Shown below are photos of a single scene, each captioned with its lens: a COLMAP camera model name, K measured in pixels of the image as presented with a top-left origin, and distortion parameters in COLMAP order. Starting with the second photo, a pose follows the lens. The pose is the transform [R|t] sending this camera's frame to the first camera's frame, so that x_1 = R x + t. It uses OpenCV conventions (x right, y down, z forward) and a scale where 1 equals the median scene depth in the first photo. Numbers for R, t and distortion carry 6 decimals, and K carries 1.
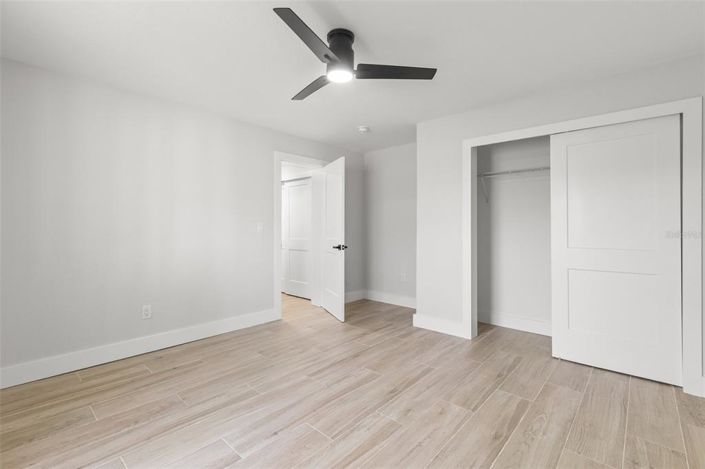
lens RADIAL K [[315.7, 0, 353.1], [0, 315.7, 229.0], [0, 0, 1]] dist [0.001571, 0.000200]
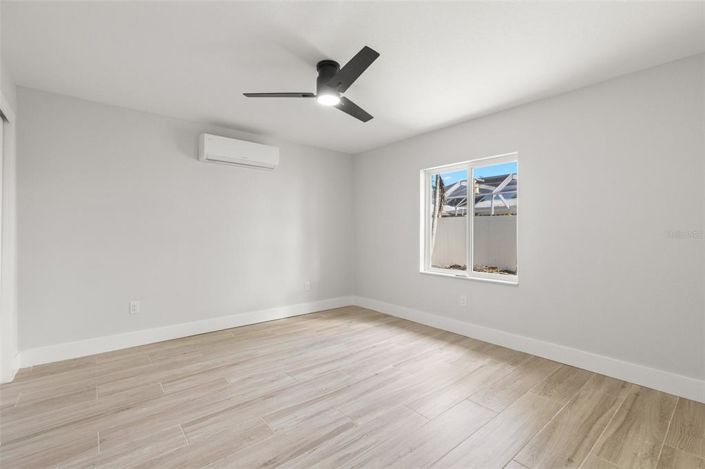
lens RADIAL K [[315.7, 0, 353.1], [0, 315.7, 229.0], [0, 0, 1]] dist [0.001571, 0.000200]
pose [[-0.989974, -0.001405, 0.141245, -0.288921], [-0.002203, 0.999982, -0.005493, -0.004951], [-0.141235, -0.005749, -0.989959, 2.059659]]
